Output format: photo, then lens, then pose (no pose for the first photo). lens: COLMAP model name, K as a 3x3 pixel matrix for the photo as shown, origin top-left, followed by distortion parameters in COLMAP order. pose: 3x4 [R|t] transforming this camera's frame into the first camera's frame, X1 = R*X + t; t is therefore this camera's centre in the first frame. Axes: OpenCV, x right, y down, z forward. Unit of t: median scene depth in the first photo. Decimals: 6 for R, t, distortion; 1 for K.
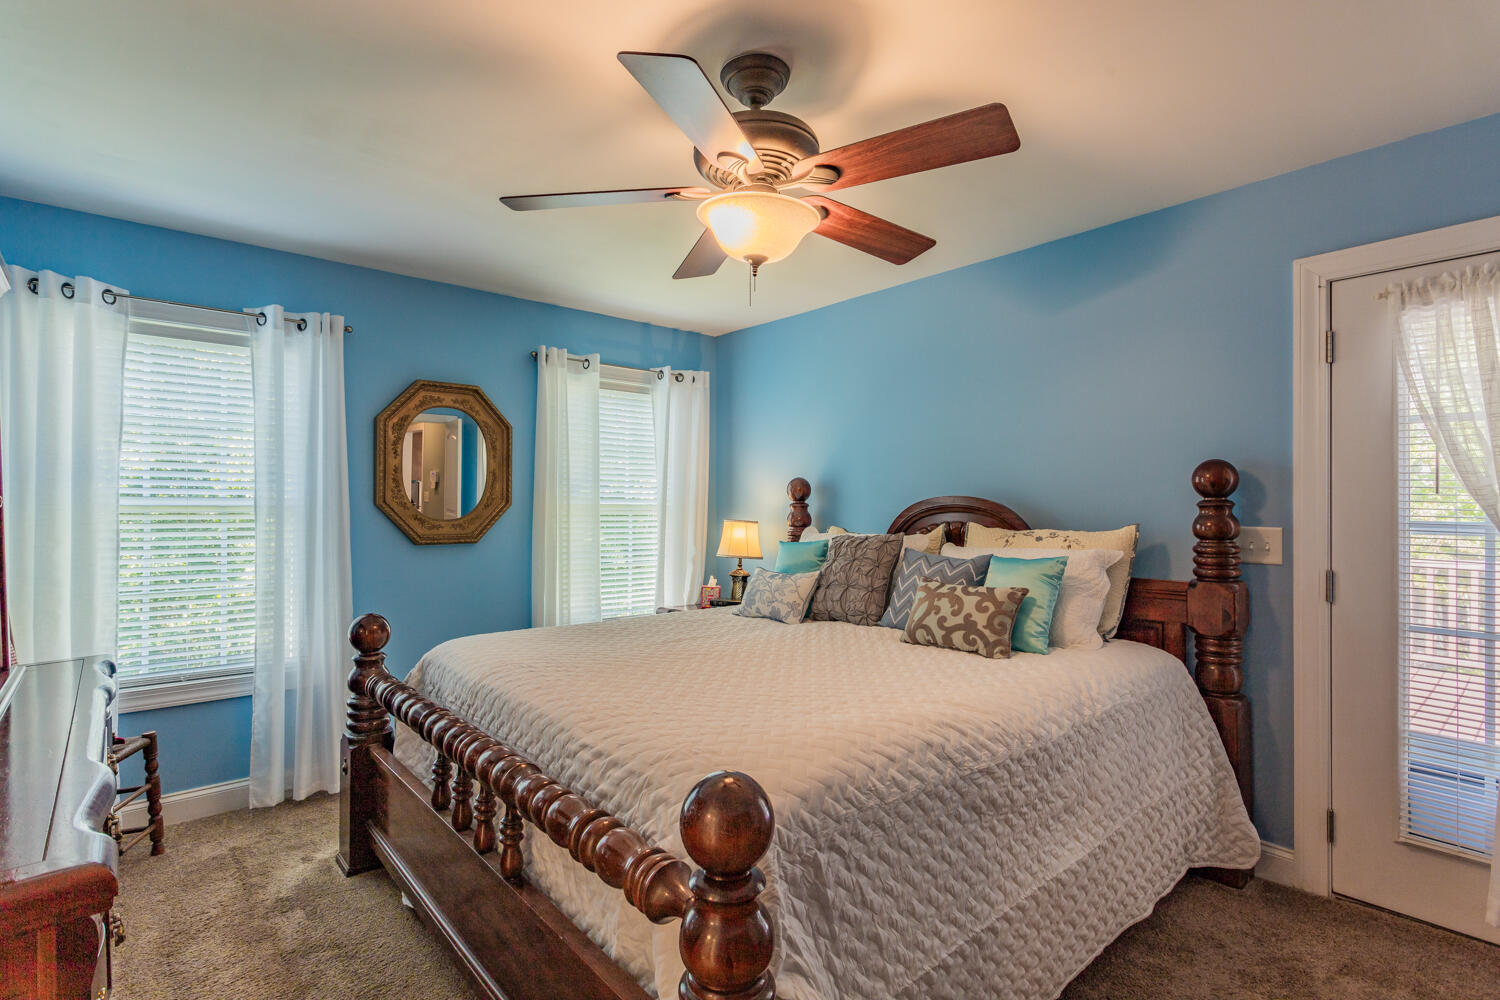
lens RADIAL K [[722.4, 0, 745.4], [0, 722.4, 501.1], [0, 0, 1]] dist [-0.001300, 0.000507]
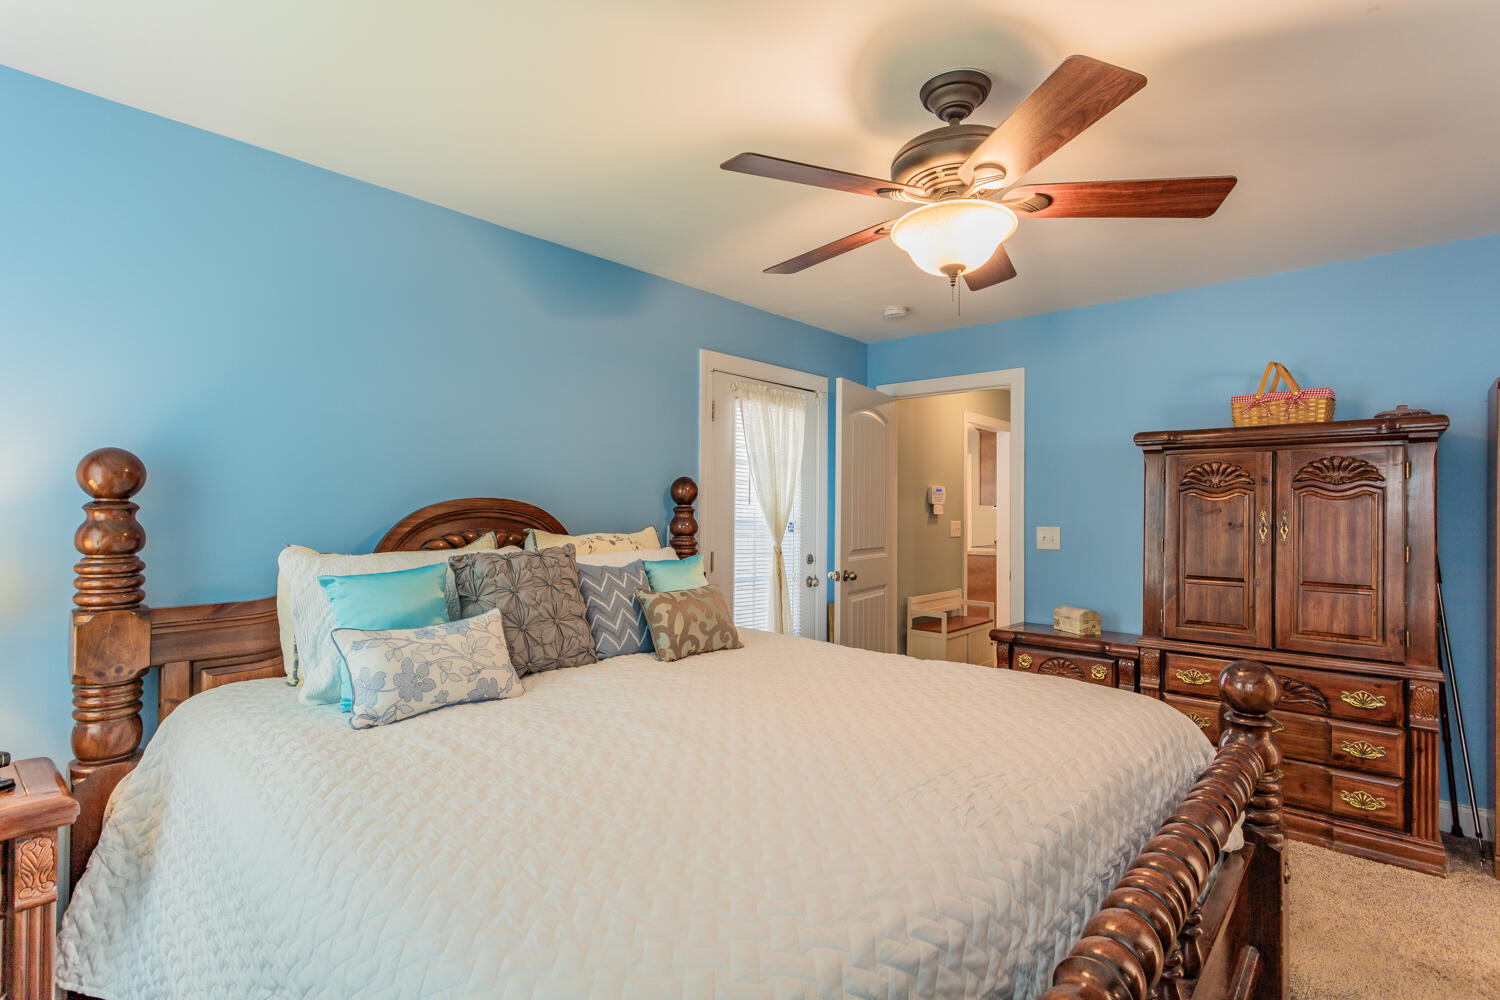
lens RADIAL K [[722.4, 0, 745.4], [0, 722.4, 501.1], [0, 0, 1]] dist [-0.001300, 0.000507]
pose [[-0.124046, 0.014373, 0.992172, -0.453013], [-0.011696, 0.999804, -0.015946, 0.004711], [-0.992208, -0.013583, -0.123853, 0.664852]]
